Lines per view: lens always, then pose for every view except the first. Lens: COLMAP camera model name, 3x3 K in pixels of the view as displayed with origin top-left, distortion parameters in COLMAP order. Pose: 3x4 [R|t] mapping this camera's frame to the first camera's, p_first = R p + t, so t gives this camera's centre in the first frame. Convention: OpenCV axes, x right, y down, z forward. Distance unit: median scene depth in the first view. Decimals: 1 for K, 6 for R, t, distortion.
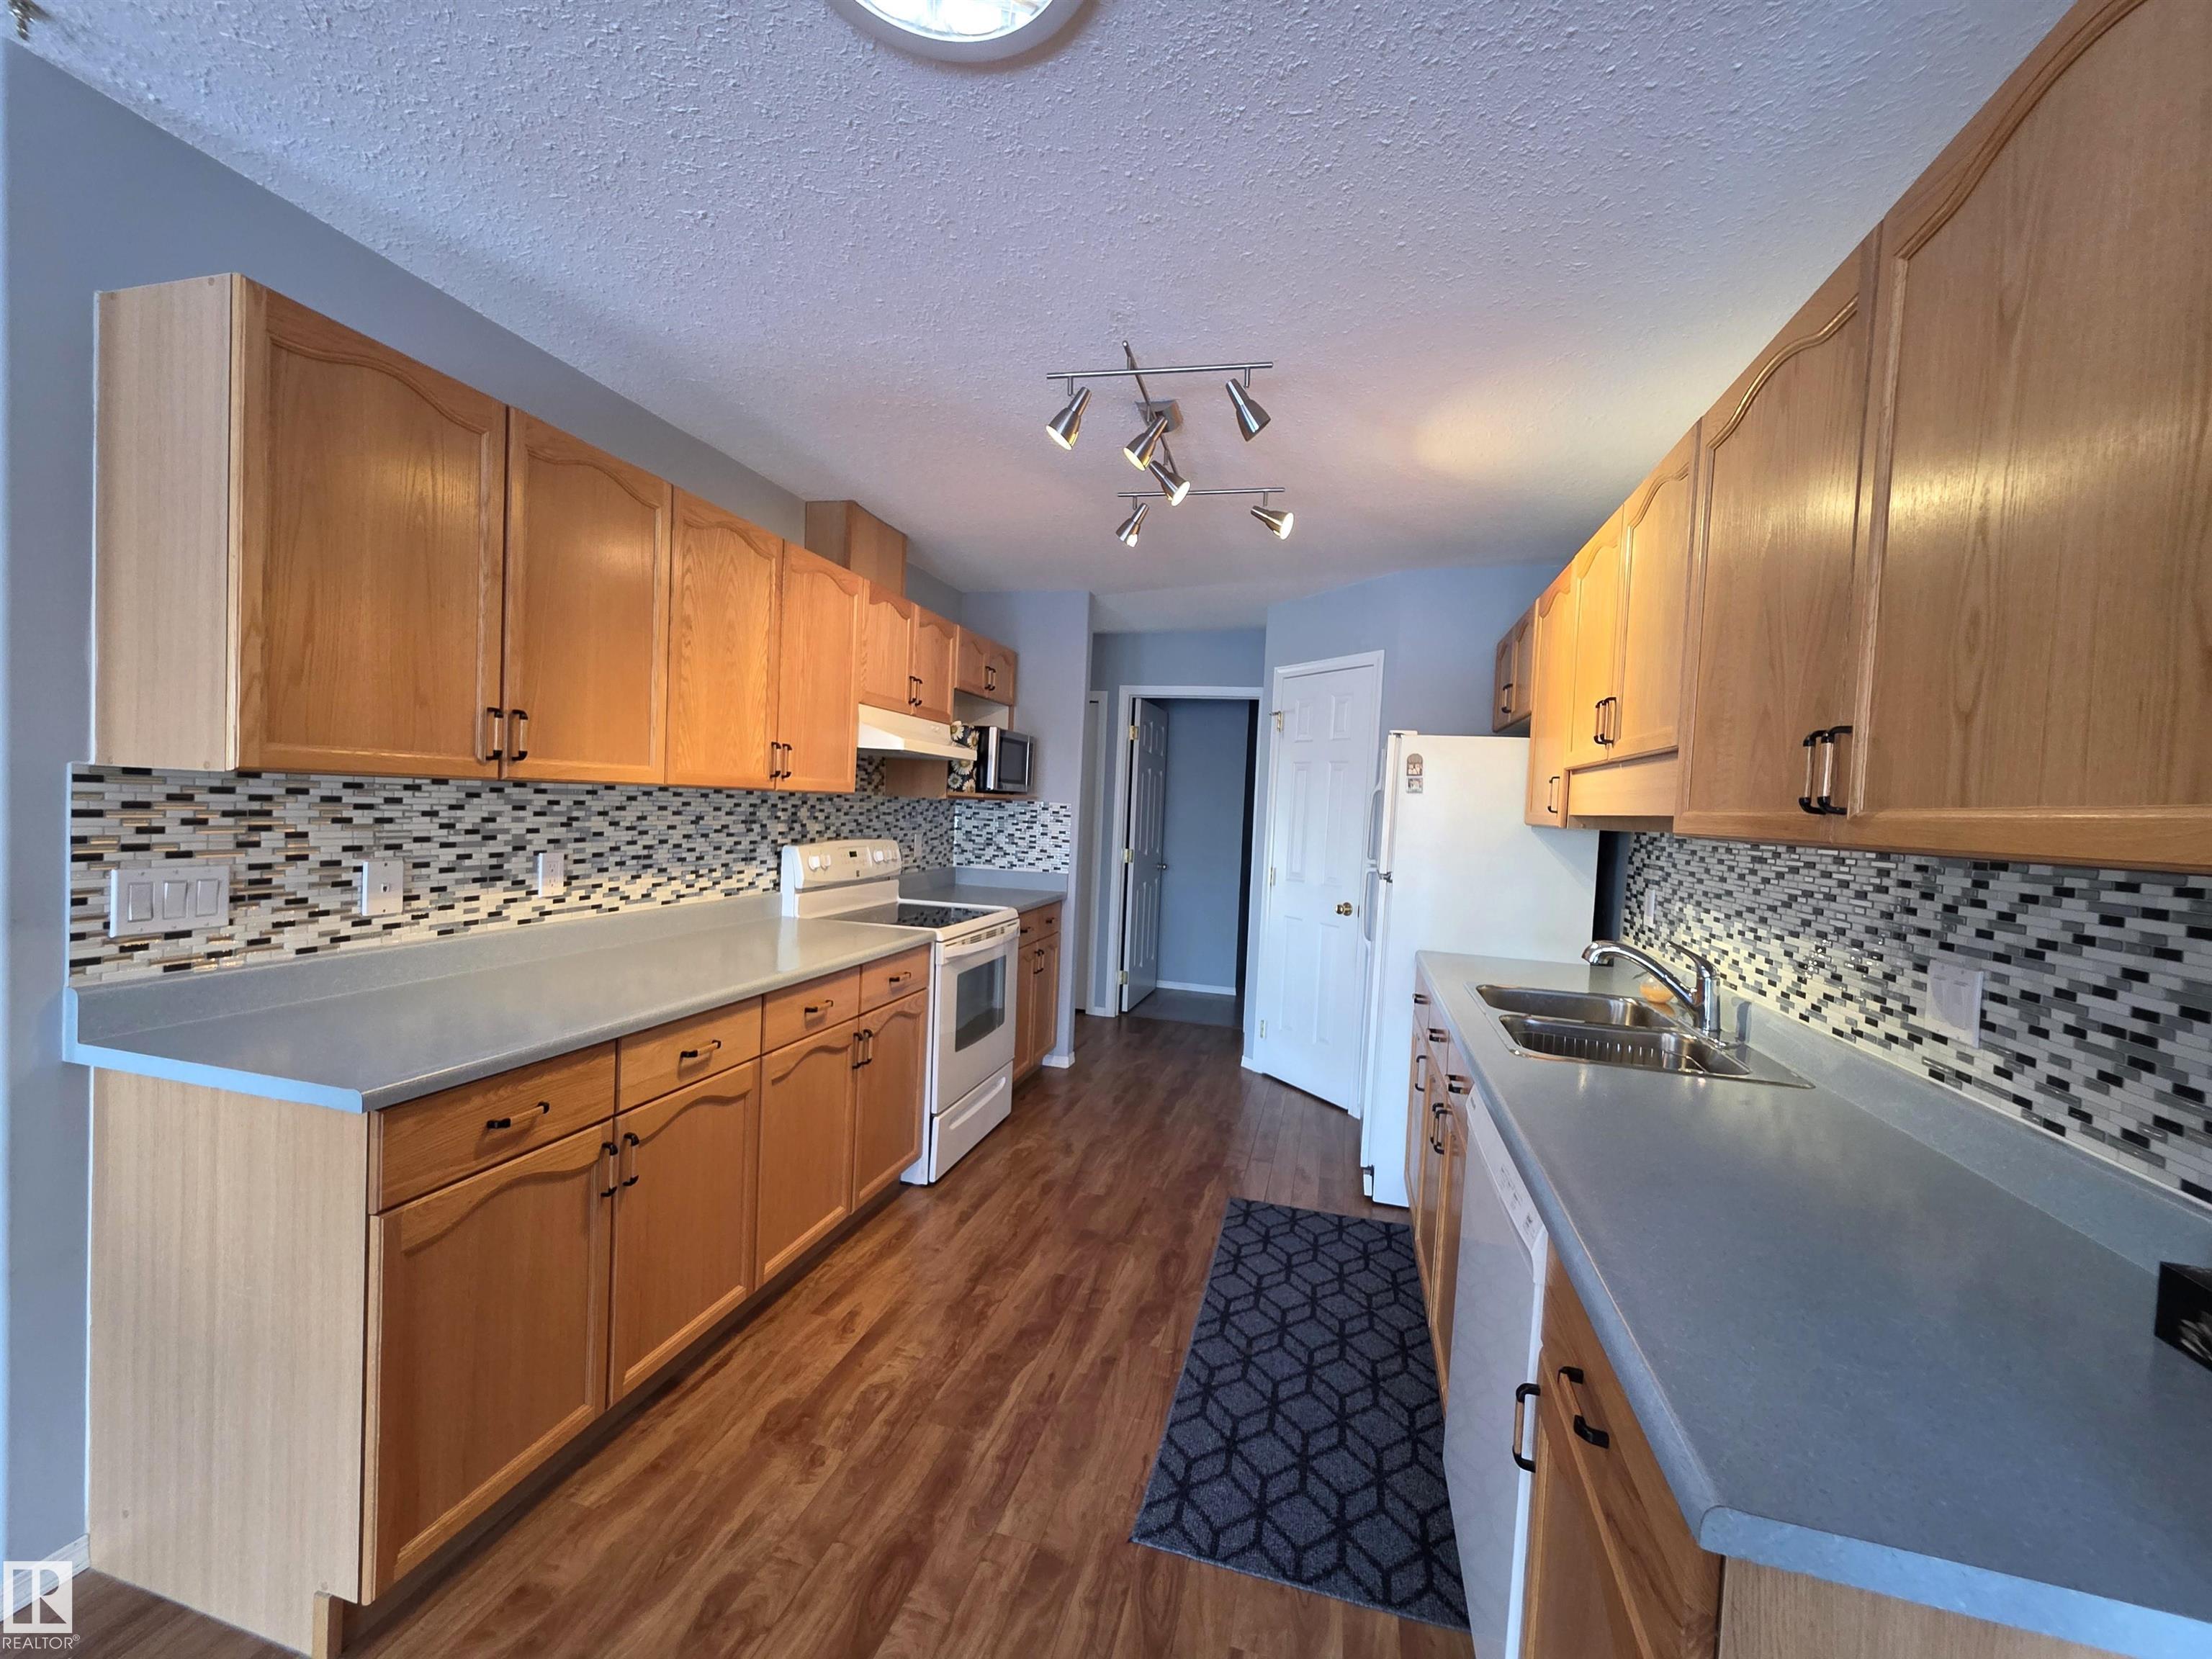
lens RADIAL K [[889.4, 0, 1107.0], [0, 889.4, 861.2], [0, 0, 1]] dist [-0.032780, -0.000046]
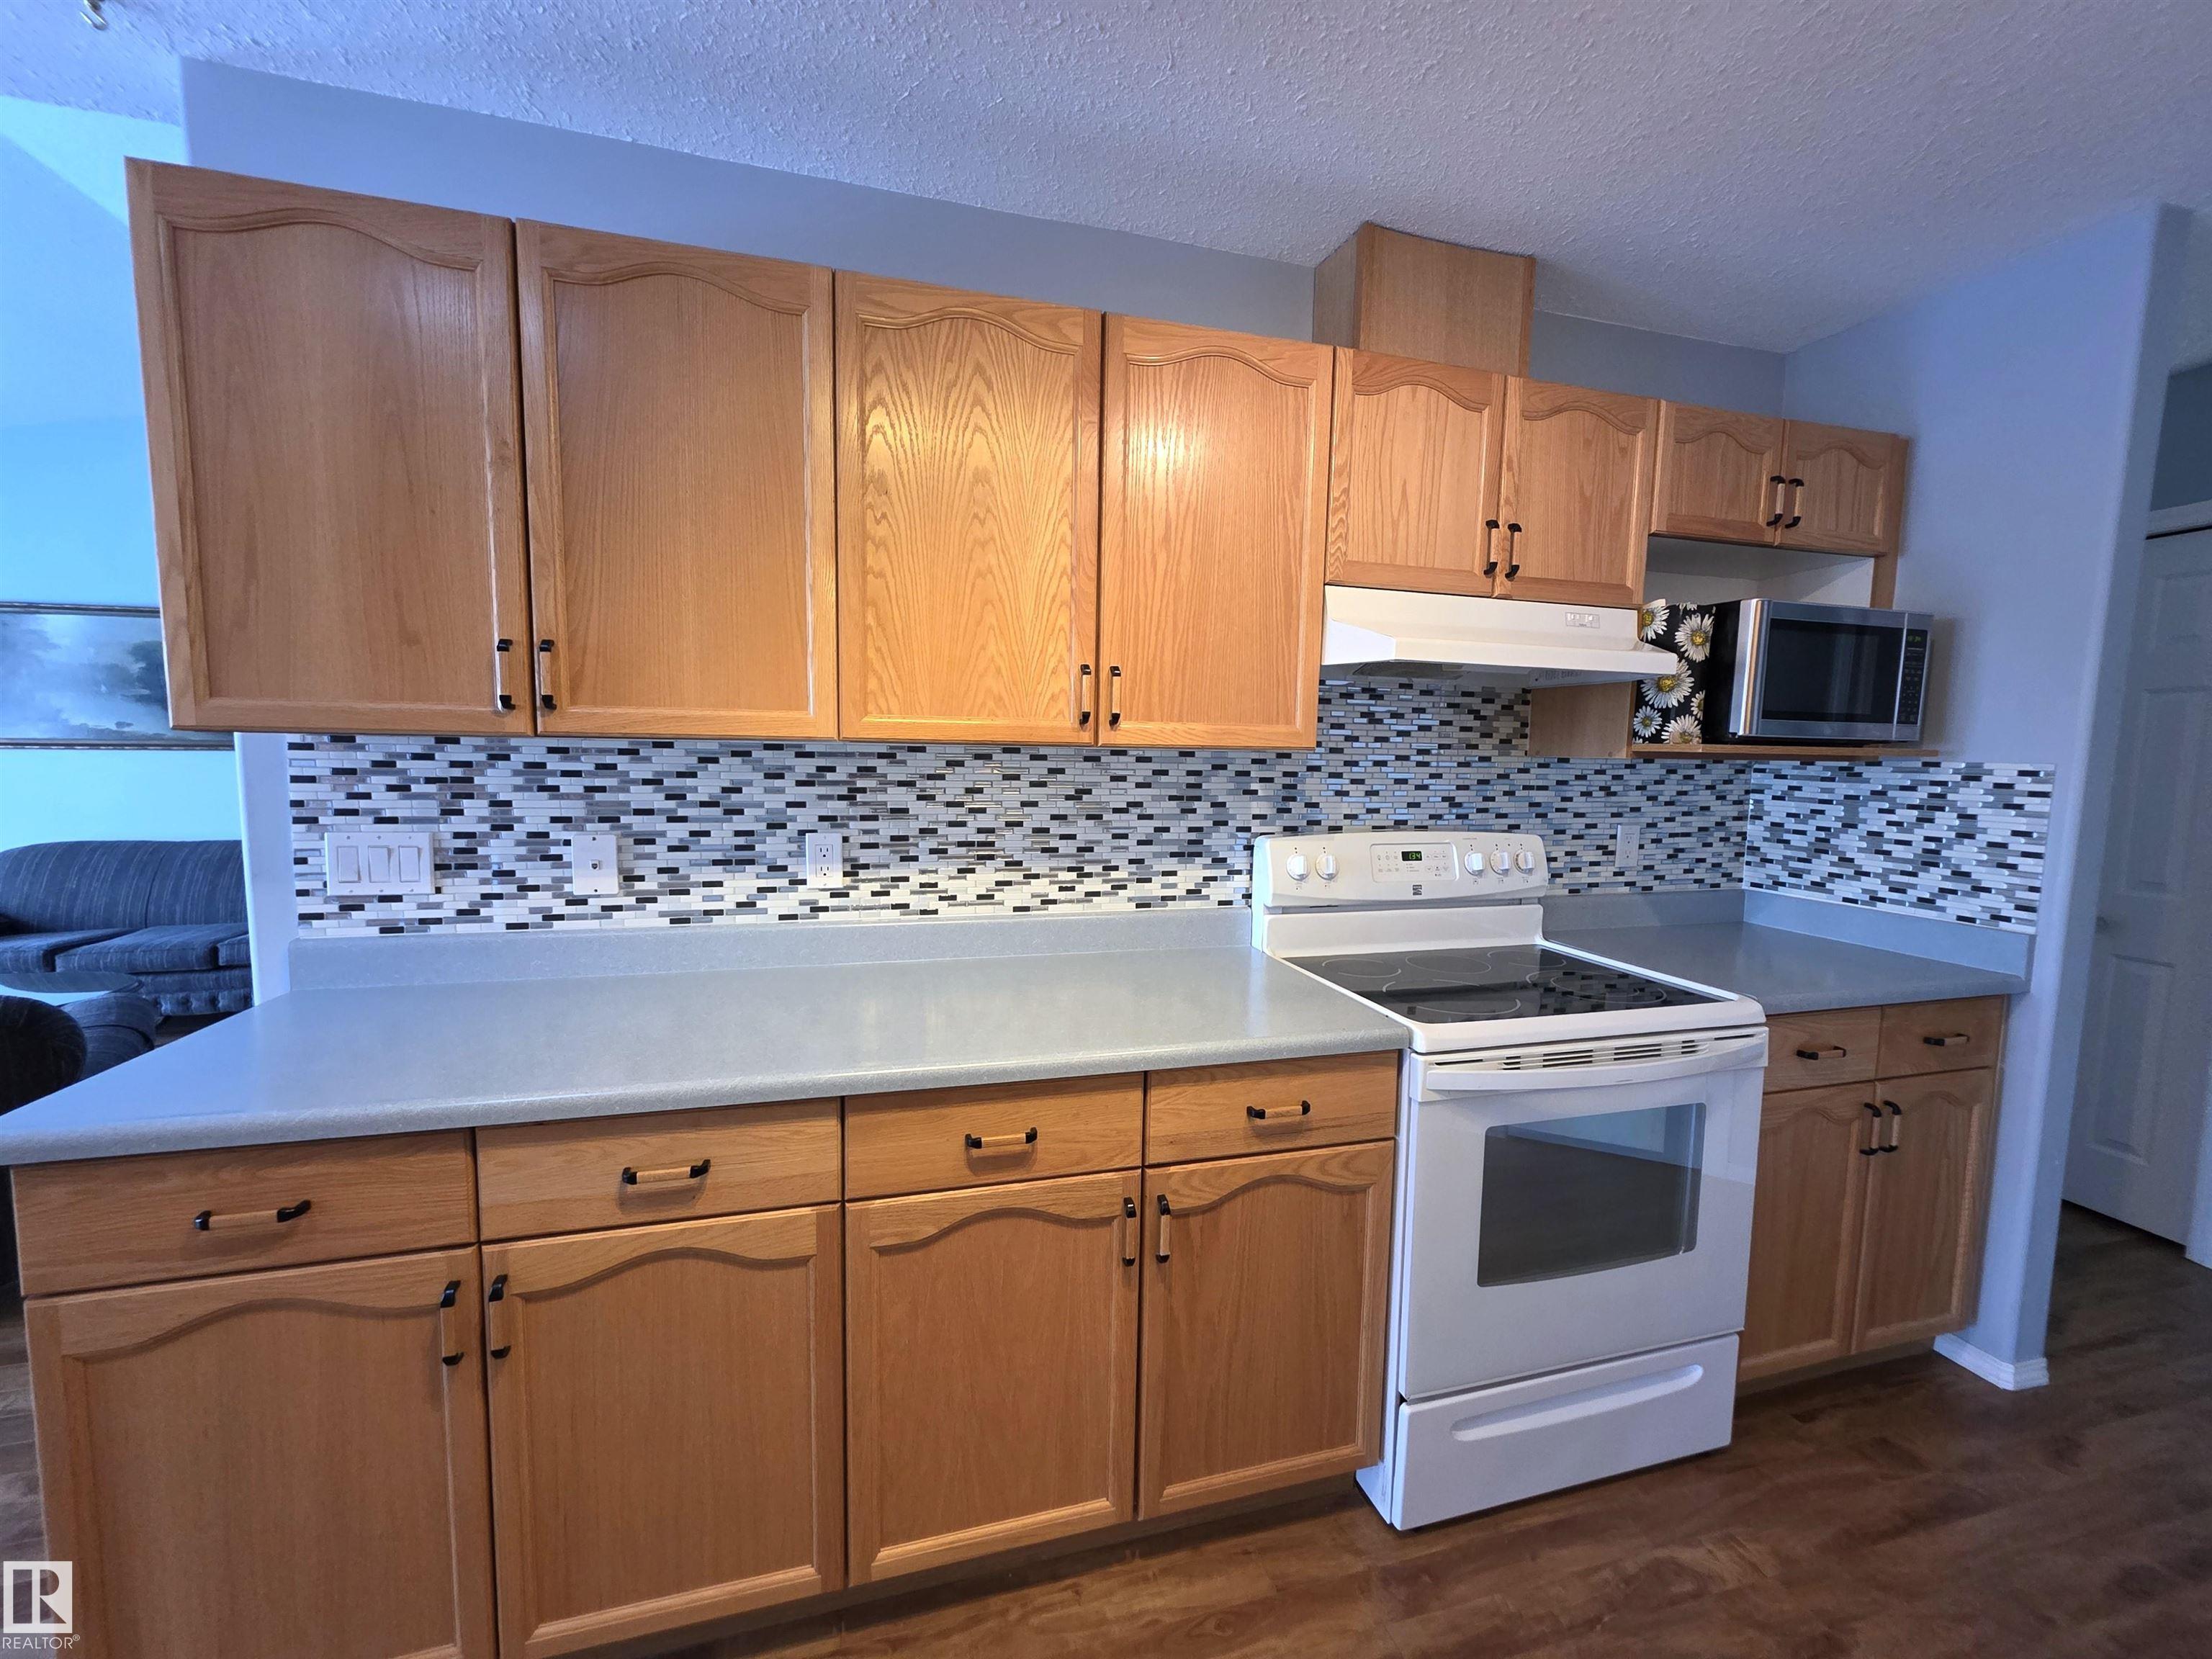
lens RADIAL K [[878.3, 0, 1103.8], [0, 878.3, 837.5], [0, 0, 1]] dist [0.000749, 0.000070]
pose [[0.507829, 0.047724, -0.860135, 0.148091], [-0.049807, 0.998421, 0.025991, -0.033849], [0.860017, 0.029642, 0.509404, 0.713178]]
